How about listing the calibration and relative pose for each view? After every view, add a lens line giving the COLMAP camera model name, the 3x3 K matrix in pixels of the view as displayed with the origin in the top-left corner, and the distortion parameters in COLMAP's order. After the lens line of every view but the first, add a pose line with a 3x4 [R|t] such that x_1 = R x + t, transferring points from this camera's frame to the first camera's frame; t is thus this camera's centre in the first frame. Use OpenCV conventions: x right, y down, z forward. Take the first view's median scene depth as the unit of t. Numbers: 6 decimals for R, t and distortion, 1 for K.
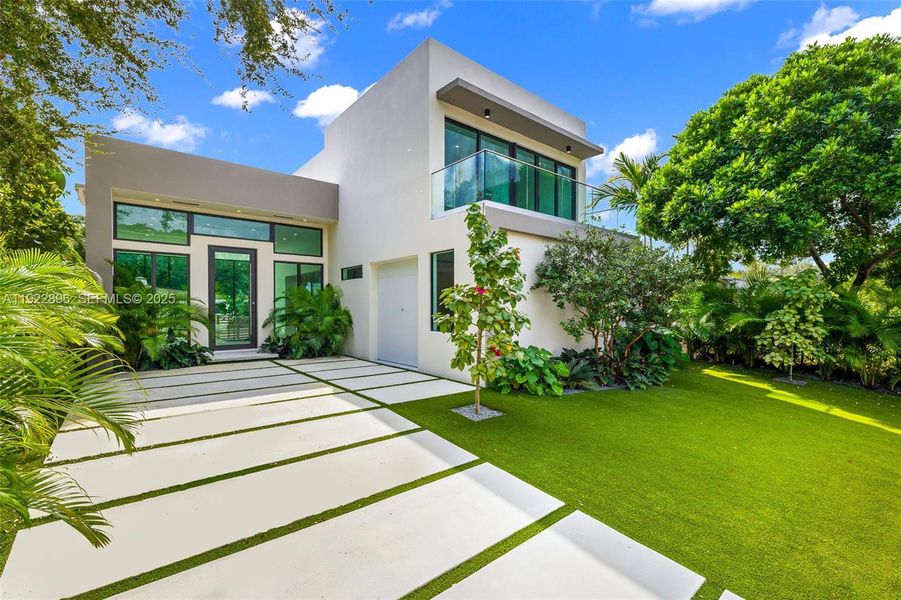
lens RADIAL K [[403.0, 0, 457.4], [0, 403.0, 310.9], [0, 0, 1]] dist [0.013508, 0.000115]
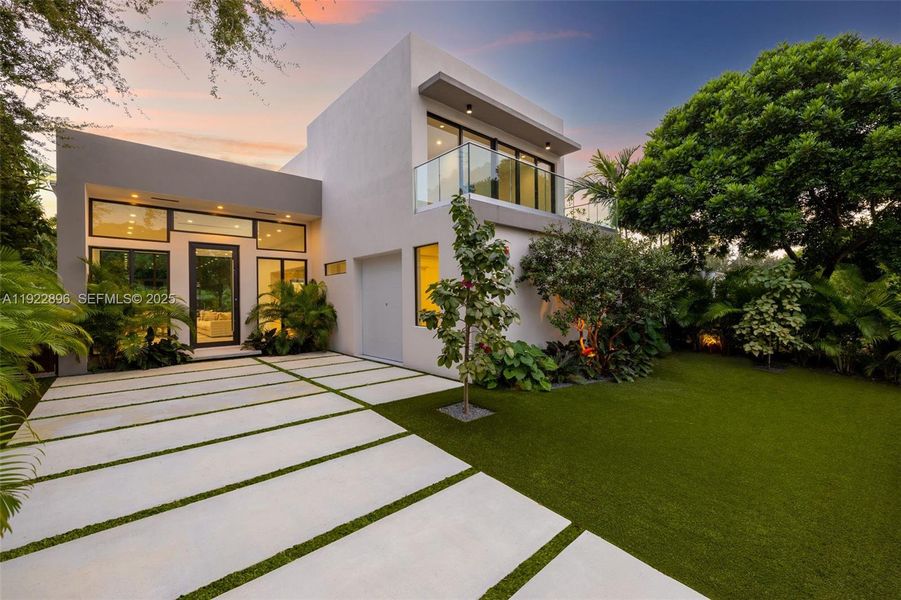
lens RADIAL K [[378.8, 0, 453.7], [0, 378.8, 298.9], [0, 0, 1]] dist [-0.001564, -0.000061]
pose [[0.999151, -0.013522, 0.038906, -0.008532], [0.013931, 0.999850, -0.010267, -0.005712], [-0.038762, 0.010801, 0.999190, 0.072855]]
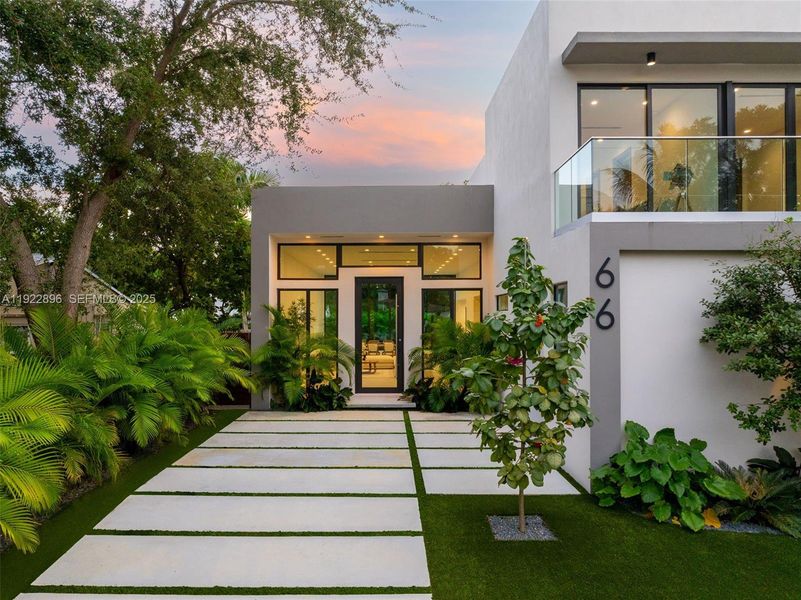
lens RADIAL K [[591.4, 0, 376.2], [0, 591.4, 315.1], [0, 0, 1]] dist [-0.003233, -0.002090]
pose [[0.762892, -0.005793, -0.646499, 0.392817], [-0.001870, 0.999936, -0.011167, -0.085437], [0.646523, 0.009728, 0.762833, 0.018248]]
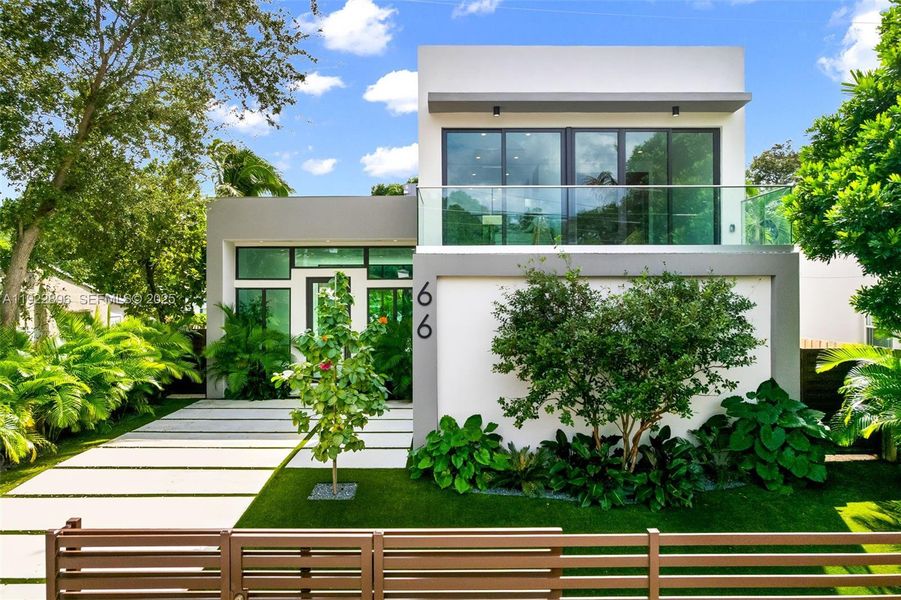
lens RADIAL K [[635.6, 0, 450.5], [0, 635.6, 300.0], [0, 0, 1]] dist [-0.001106, 0.002516]
pose [[0.775318, 0.004106, -0.631557, 0.907964], [-0.002574, 0.999991, 0.003343, -0.155174], [0.631565, -0.000966, 0.775322, 0.005851]]
